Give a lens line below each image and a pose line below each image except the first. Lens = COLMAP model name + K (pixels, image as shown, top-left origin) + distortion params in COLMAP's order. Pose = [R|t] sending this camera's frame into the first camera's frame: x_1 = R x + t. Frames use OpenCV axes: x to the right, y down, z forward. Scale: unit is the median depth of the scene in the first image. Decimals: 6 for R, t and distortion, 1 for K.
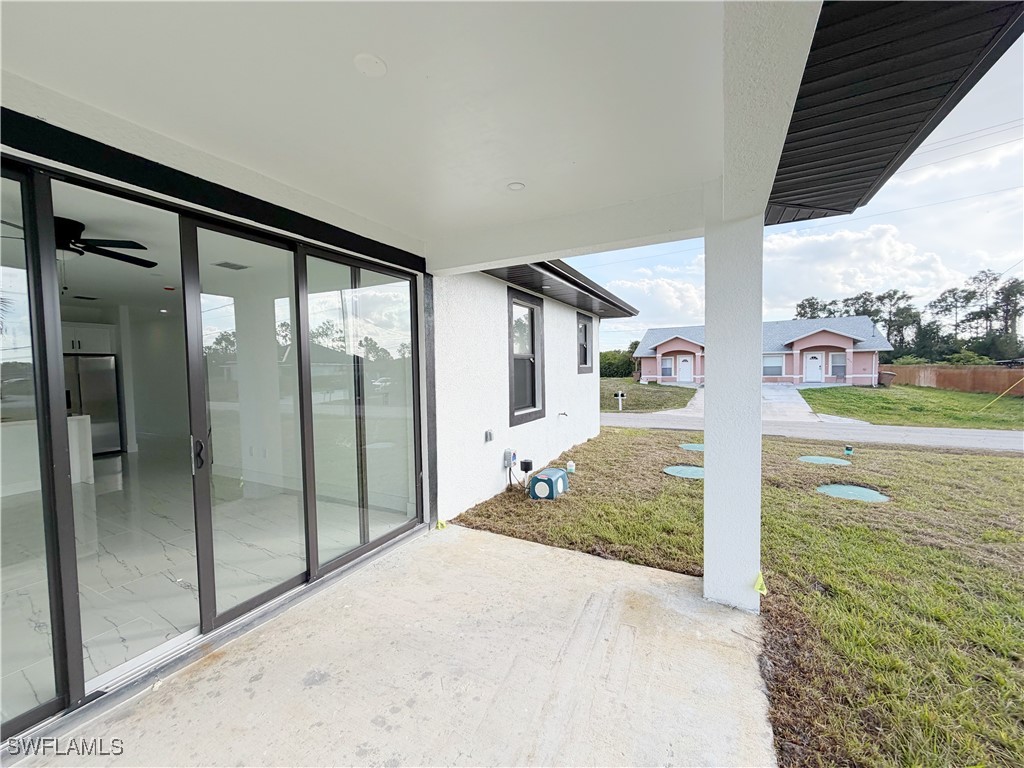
lens RADIAL K [[407.7, 0, 508.9], [0, 407.7, 381.5], [0, 0, 1]] dist [0.001812, -0.000648]
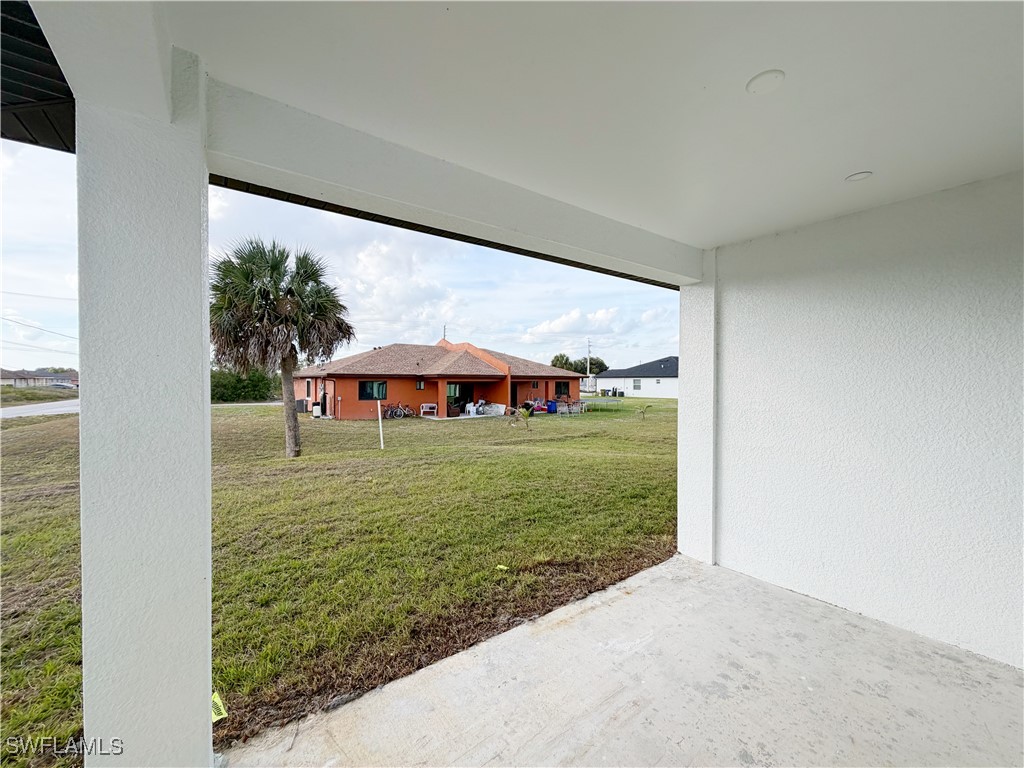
lens RADIAL K [[407.7, 0, 509.9], [0, 407.7, 380.8], [0, 0, 1]] dist [0.001812, -0.000648]
pose [[-0.892310, 0.013857, 0.451210, -0.012395], [0.030119, 0.999129, 0.028878, -0.005516], [-0.450417, 0.039358, -0.891950, 0.118956]]
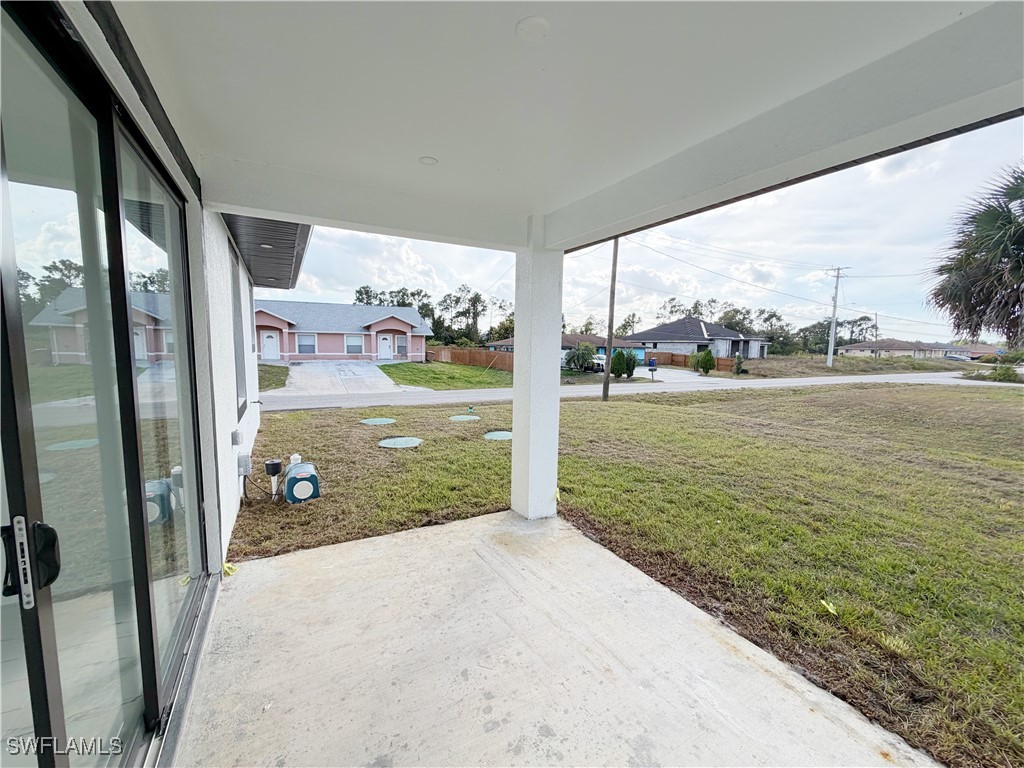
lens RADIAL K [[407.7, 0, 512.0], [0, 407.7, 385.5], [0, 0, 1]] dist [0.001812, -0.000648]
pose [[0.547293, -0.060078, 0.834782, -0.063351], [0.004871, 0.997632, 0.068605, -0.001934], [-0.836927, -0.033480, 0.546290, 0.028050]]
